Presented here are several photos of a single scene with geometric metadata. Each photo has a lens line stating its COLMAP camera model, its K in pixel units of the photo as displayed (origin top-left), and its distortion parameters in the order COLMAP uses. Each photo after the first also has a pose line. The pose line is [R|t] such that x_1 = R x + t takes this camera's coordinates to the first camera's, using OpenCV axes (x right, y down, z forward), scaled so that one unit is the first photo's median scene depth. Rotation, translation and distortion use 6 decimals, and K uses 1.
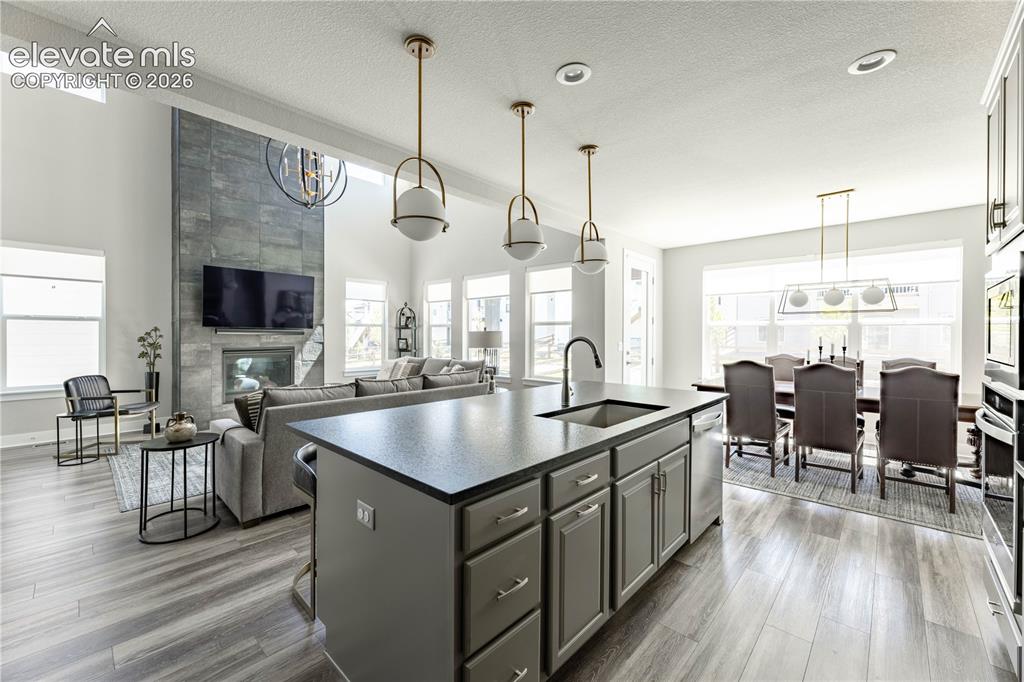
lens RADIAL K [[411.9, 0, 509.3], [0, 411.9, 340.2], [0, 0, 1]] dist [-0.001179, -0.001017]
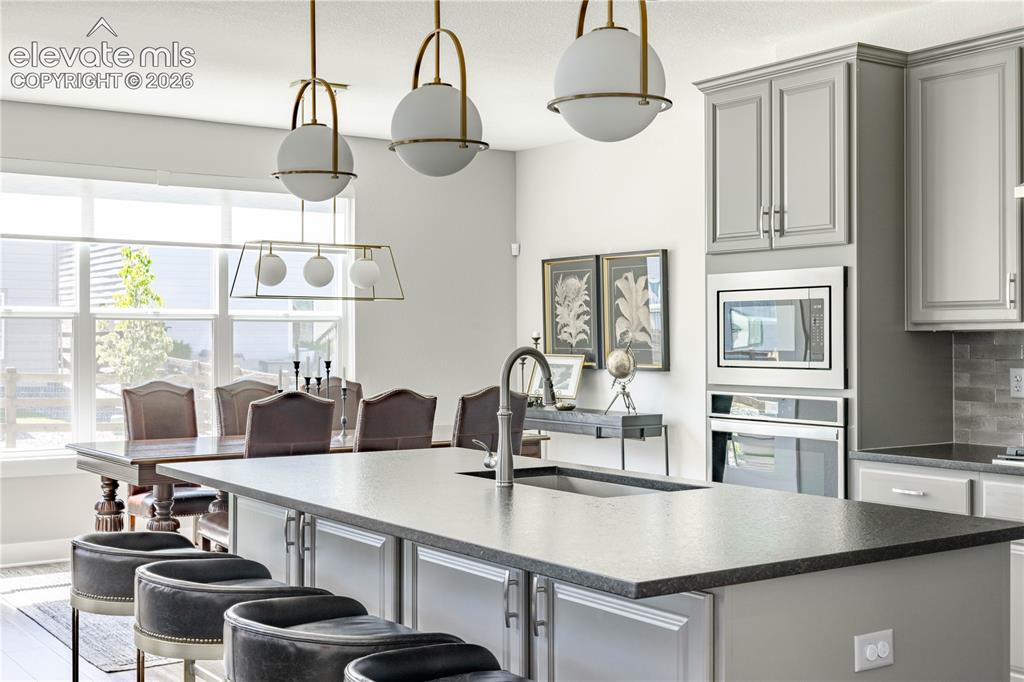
lens RADIAL K [[1250.6, 0, 508.9], [0, 1250.6, 336.2], [0, 0, 1]] dist [0.012384, 0.000000]
pose [[0.220586, -0.003495, 0.975361, -0.608218], [0.015687, 0.999877, 0.000035, -0.010062], [-0.975241, 0.015293, 0.220613, 0.275996]]
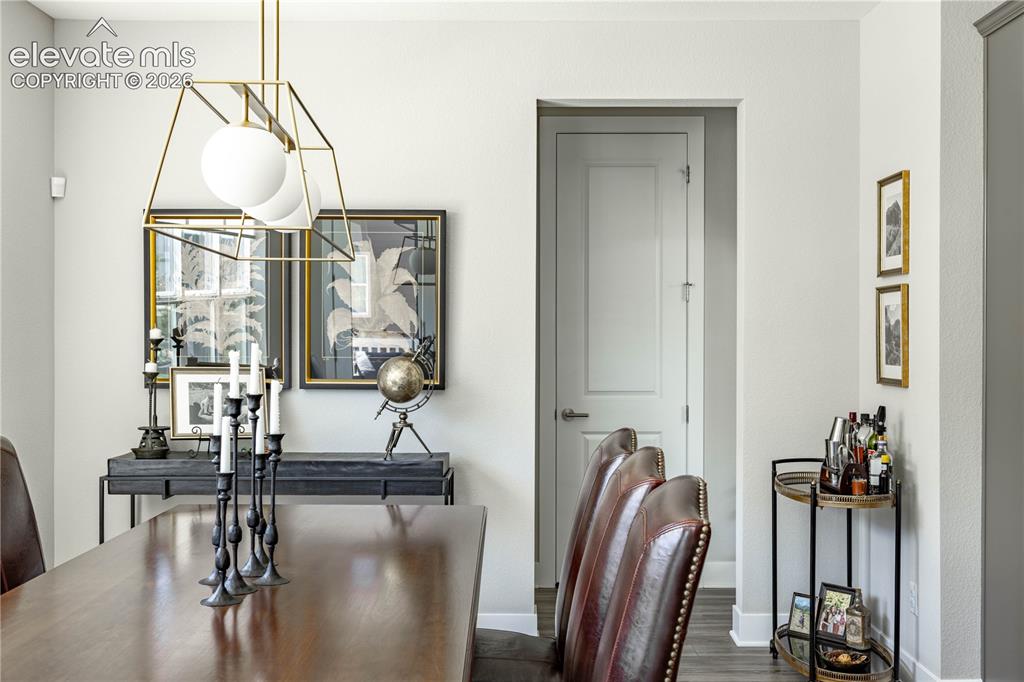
lens RADIAL K [[1133.8, 0, 515.0], [0, 1133.8, 338.3], [0, 0, 1]] dist [0.004986, 0.000000]
pose [[-0.675826, -0.005463, 0.737041, 0.156416], [0.005531, 0.999907, 0.012484, -0.017900], [-0.737041, 0.012514, -0.675732, 0.994181]]
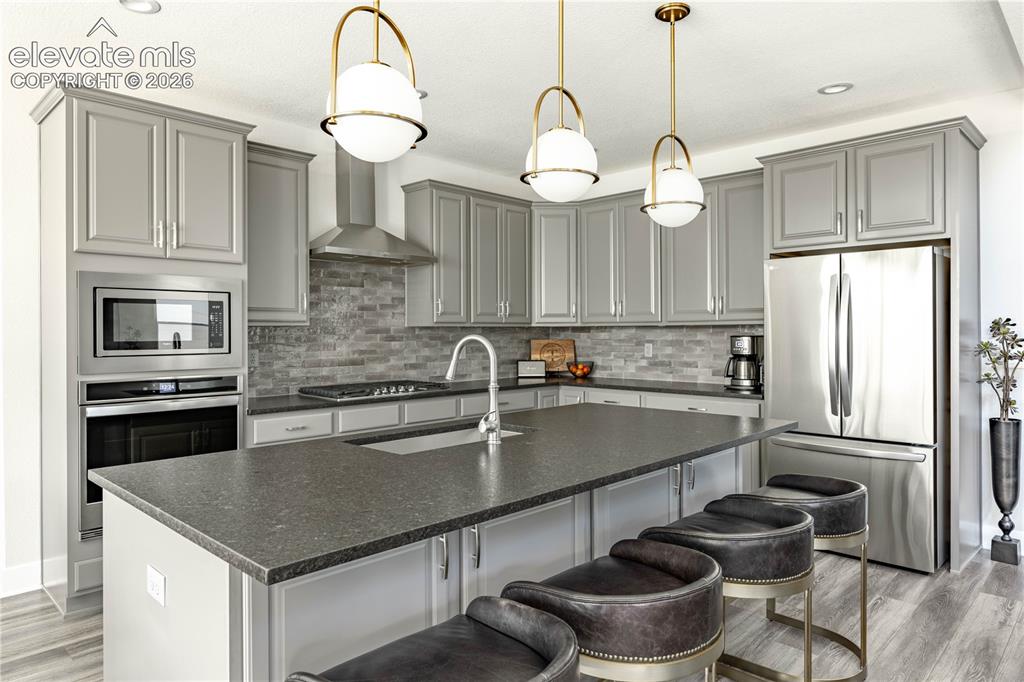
lens RADIAL K [[642.2, 0, 510.0], [0, 642.2, 331.9], [0, 0, 1]] dist [0.003653, 0.000832]
pose [[-0.999683, -0.000069, 0.025161, 0.029677], [0.000310, 0.999887, 0.015058, -0.013190], [-0.025160, 0.015061, -0.999570, 0.873847]]
